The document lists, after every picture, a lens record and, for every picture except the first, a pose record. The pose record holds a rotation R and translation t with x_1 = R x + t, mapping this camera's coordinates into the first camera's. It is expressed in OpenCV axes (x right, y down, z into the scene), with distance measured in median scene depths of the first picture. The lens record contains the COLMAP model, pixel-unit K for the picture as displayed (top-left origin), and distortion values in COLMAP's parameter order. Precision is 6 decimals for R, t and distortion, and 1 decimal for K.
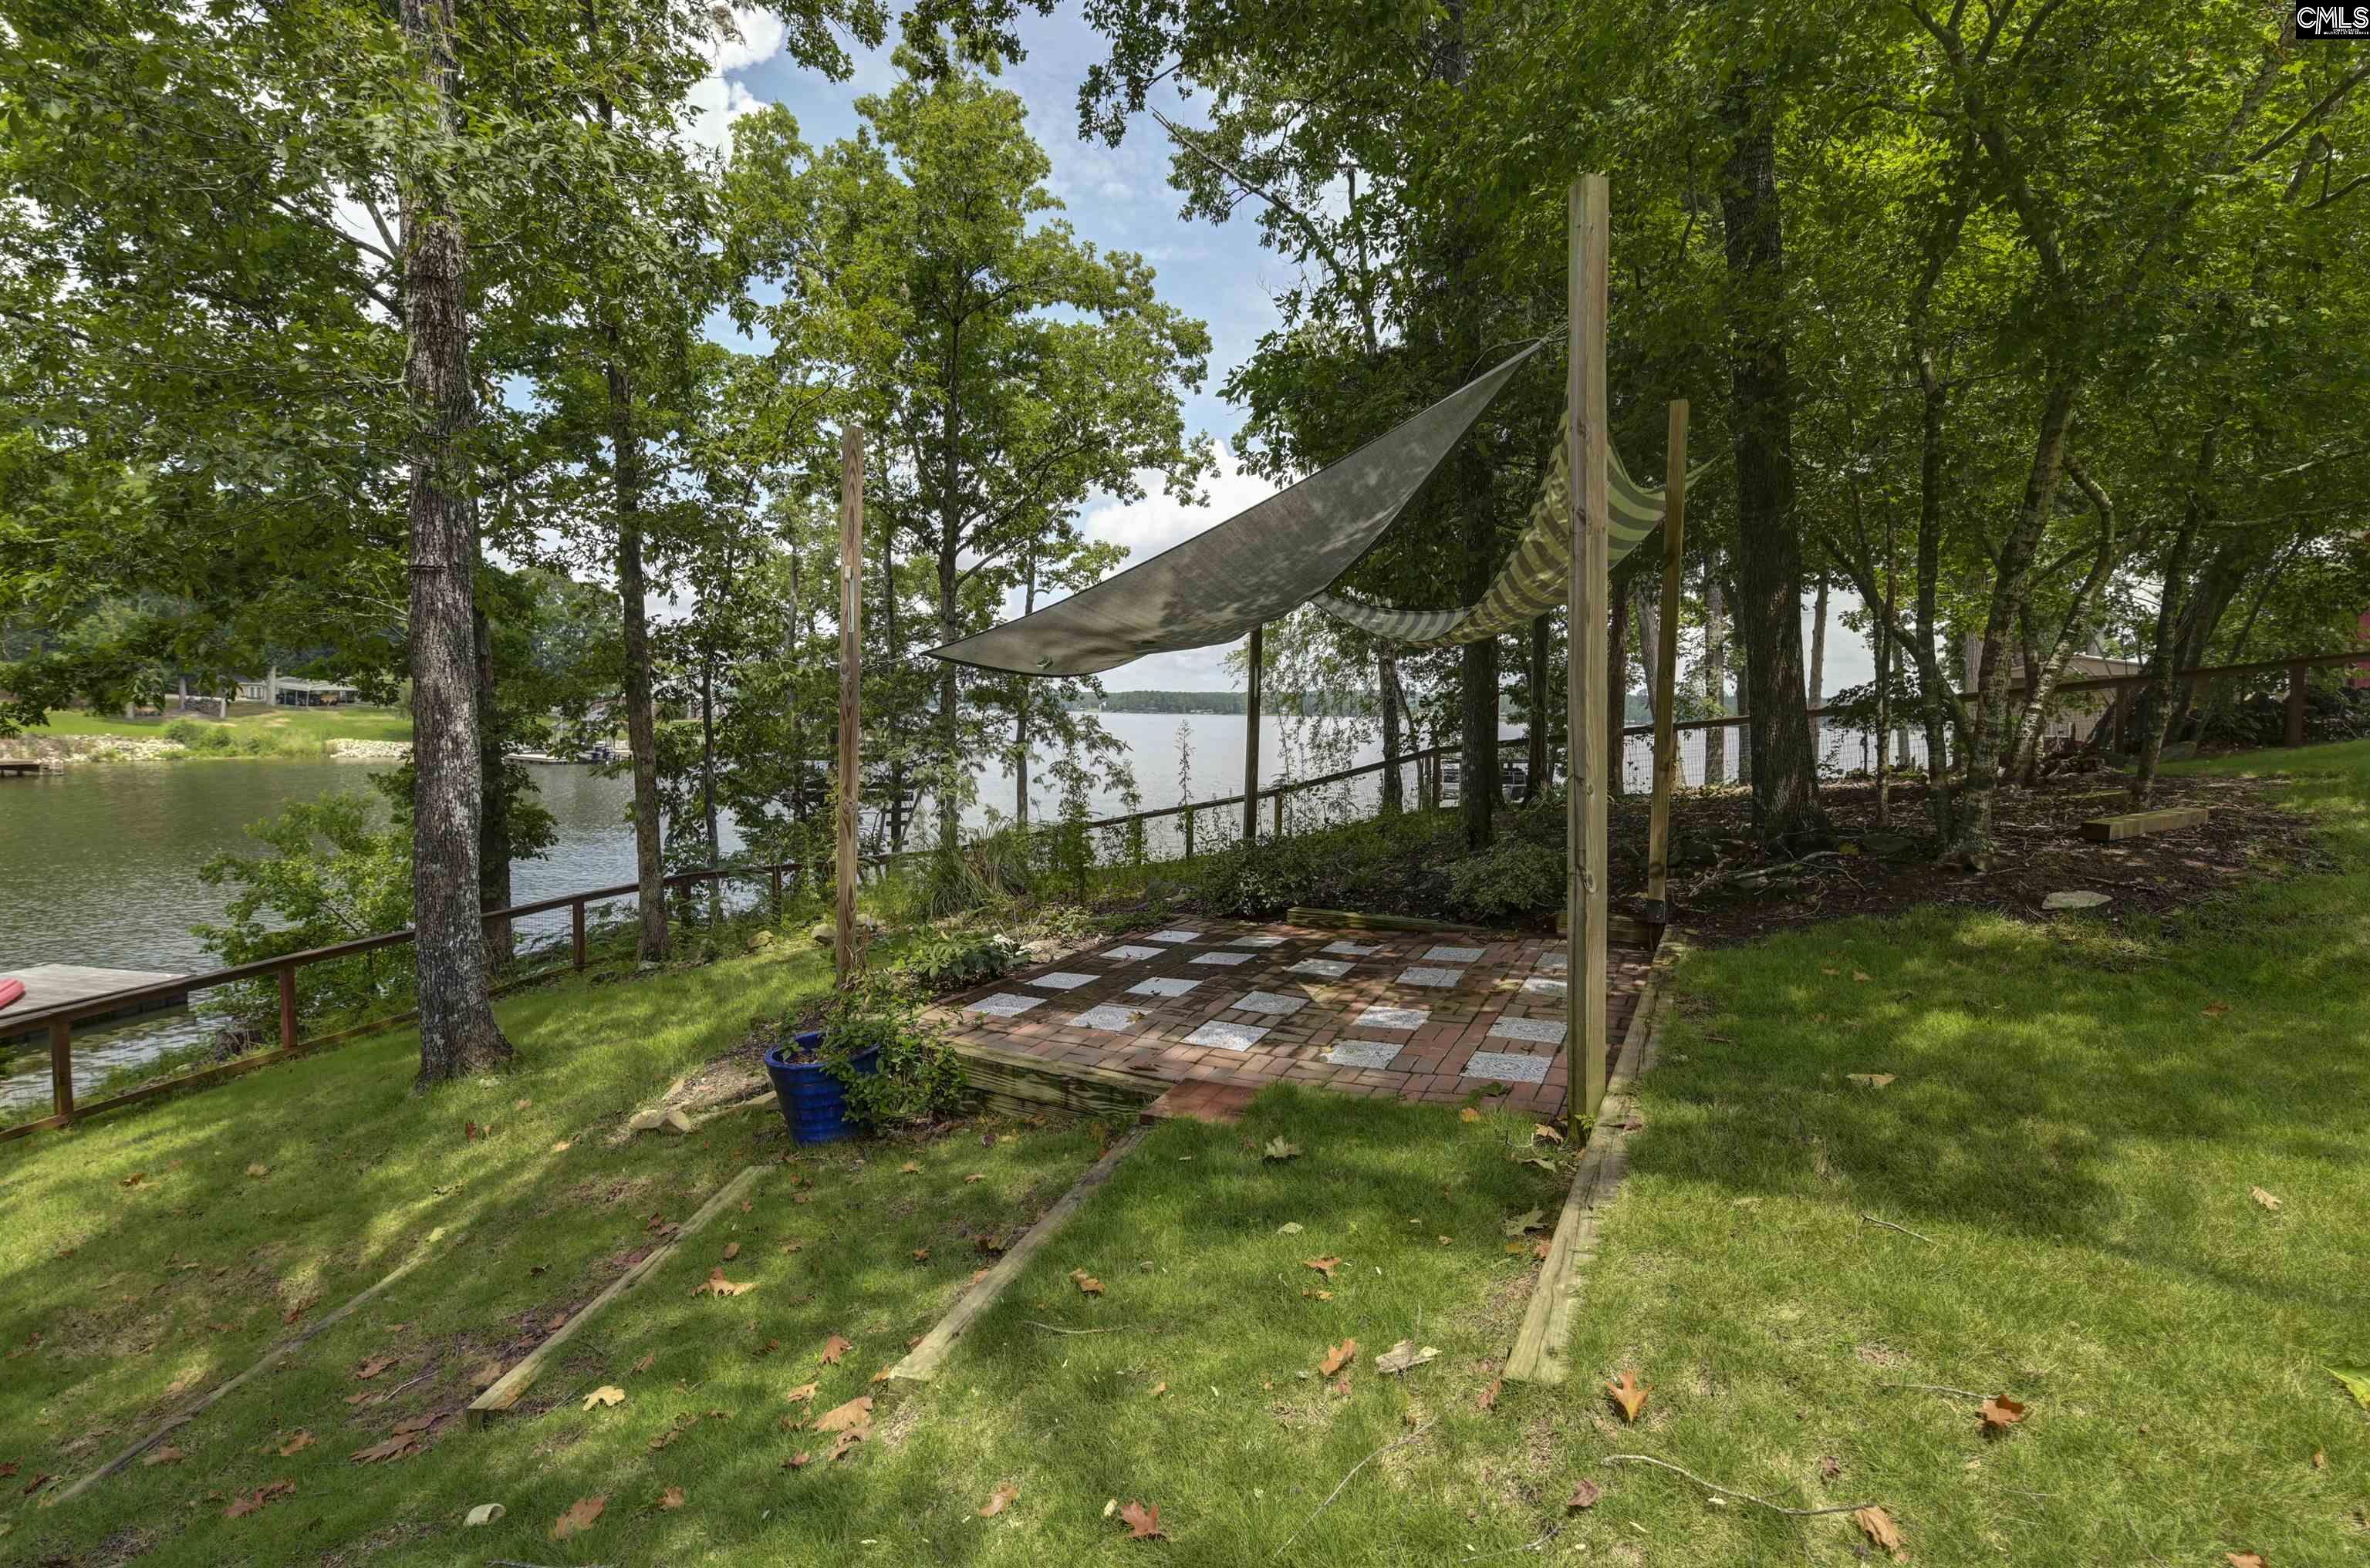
lens RADIAL K [[1013.9, 0, 1198.1], [0, 1013.9, 805.3], [0, 0, 1]] dist [0.002277, -0.007716]
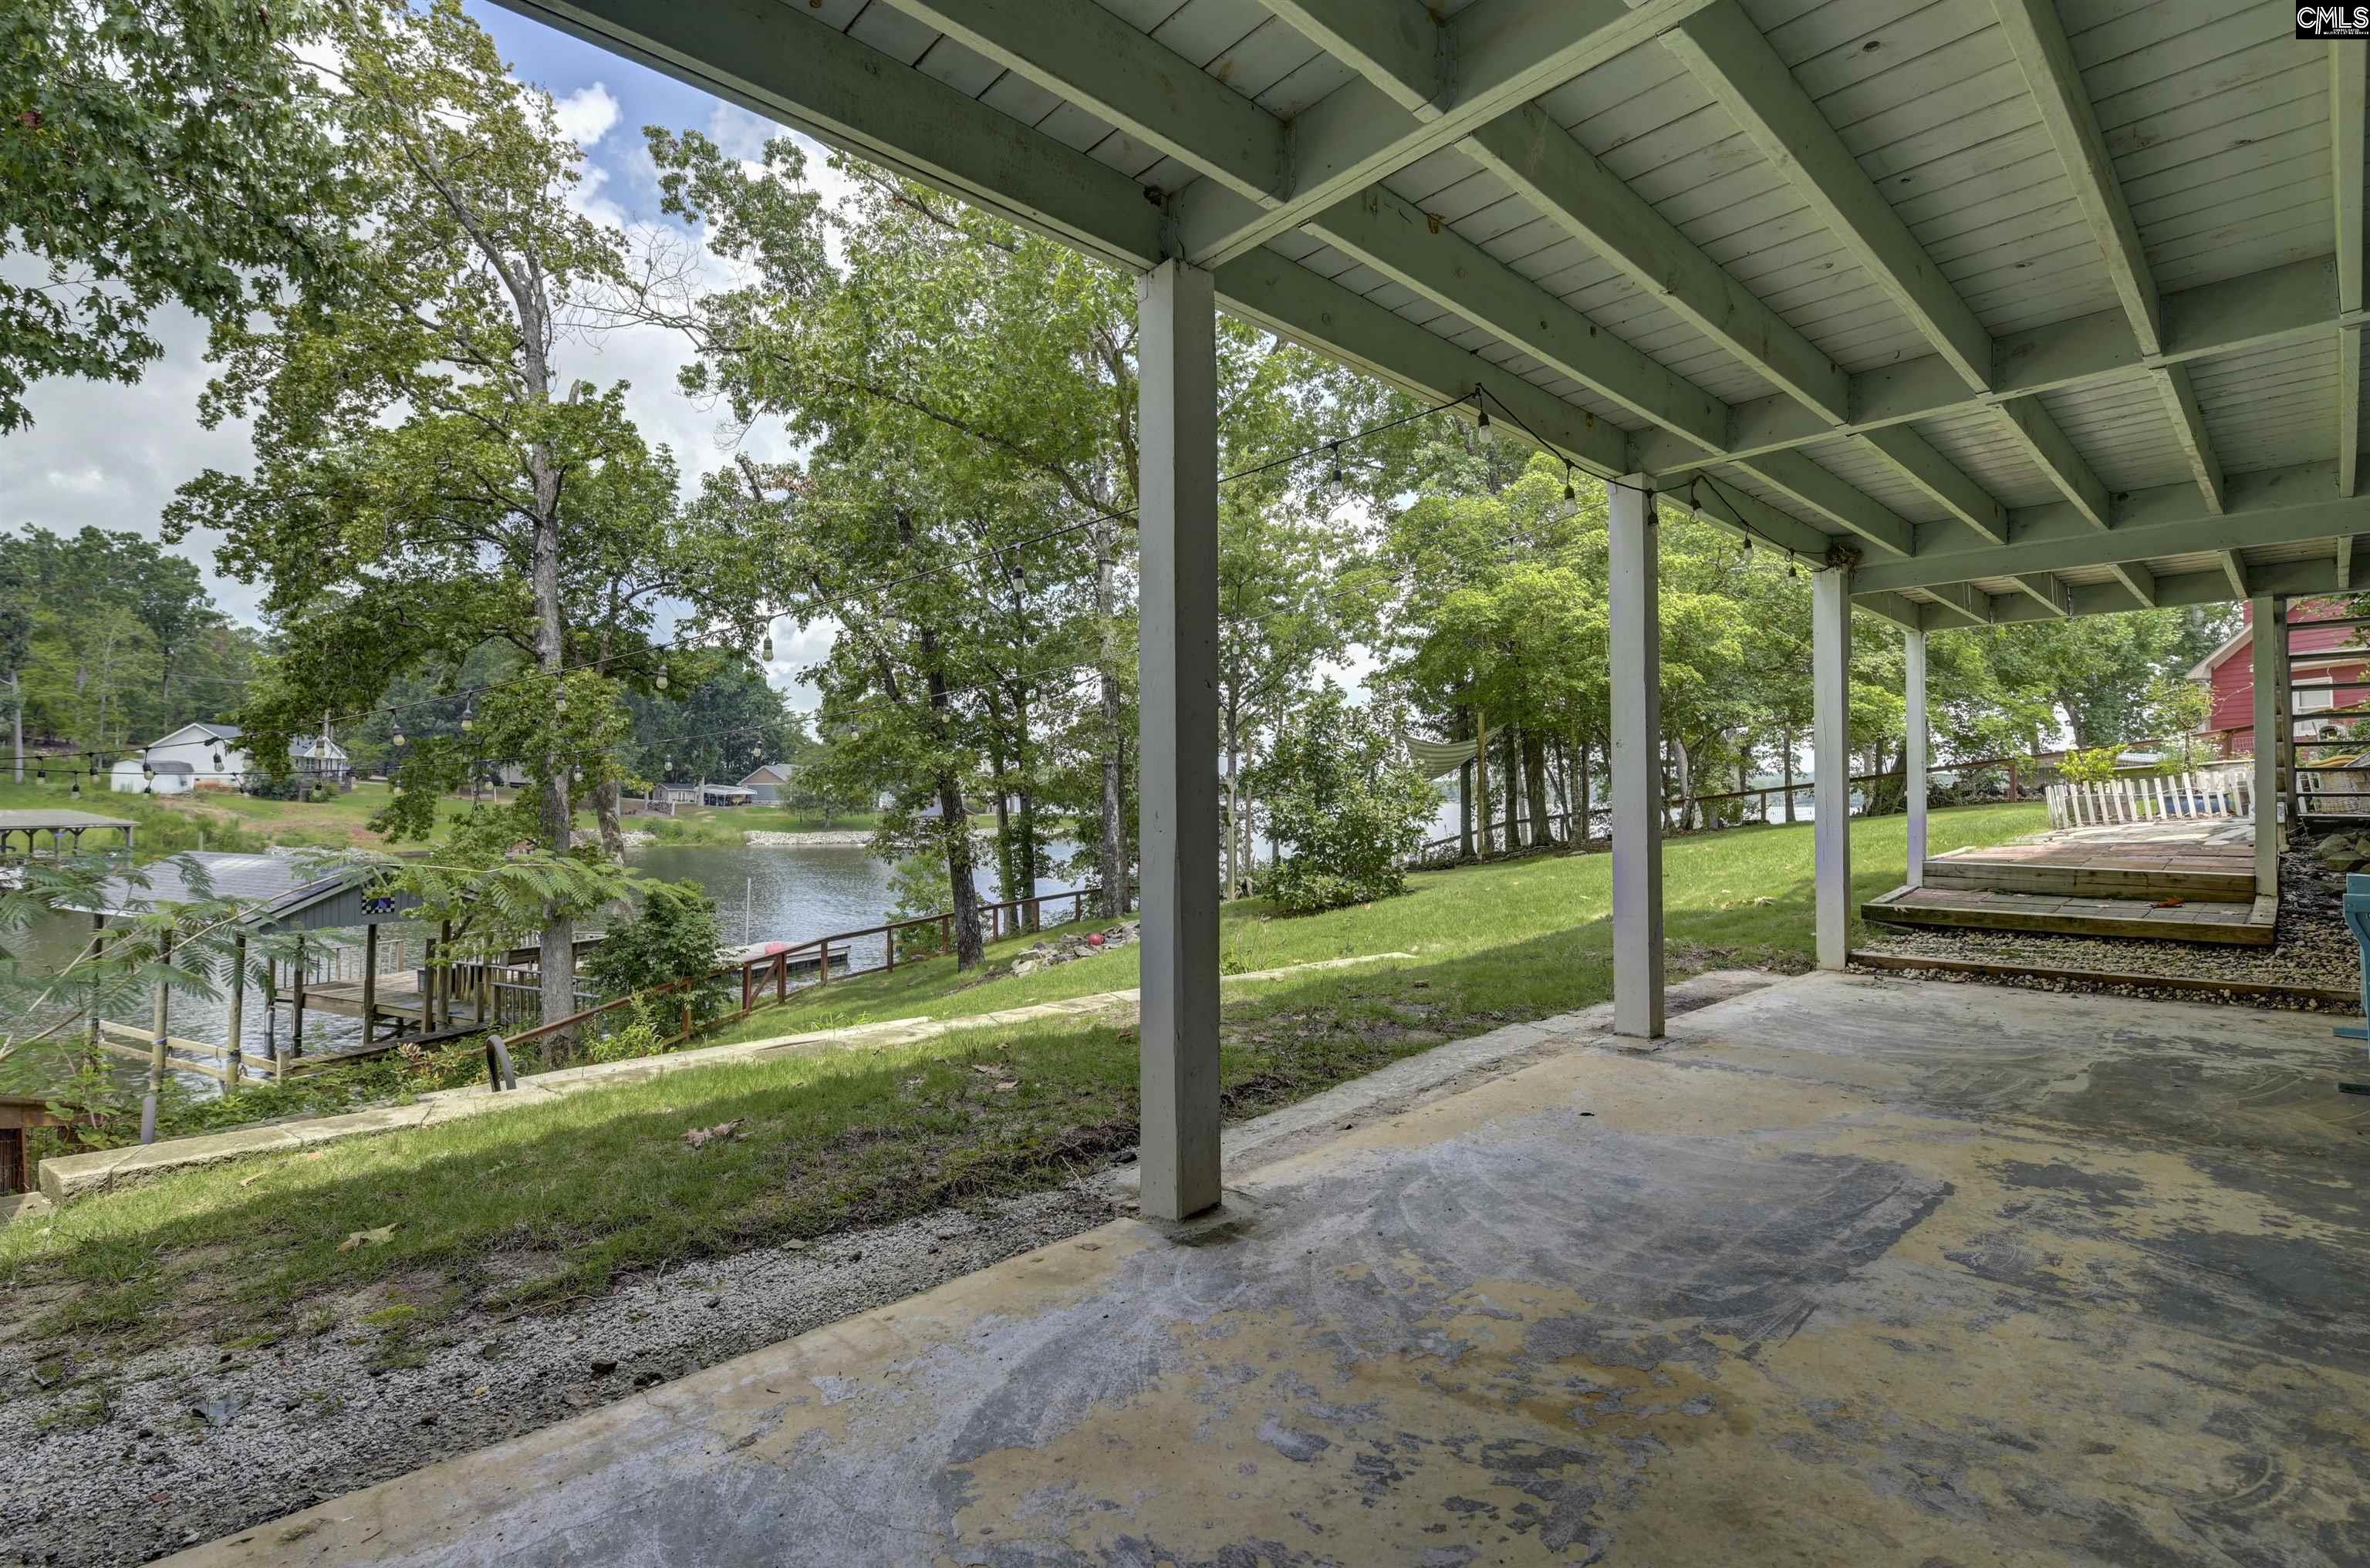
lens RADIAL K [[1032.4, 0, 1227.0], [0, 1032.4, 787.1], [0, 0, 1]] dist [-0.000358, -0.008819]
pose [[0.979724, -0.016152, -0.199698, 0.068668], [-0.005216, 0.994351, -0.106012, 0.047614], [0.200282, 0.104904, 0.974106, -0.529676]]
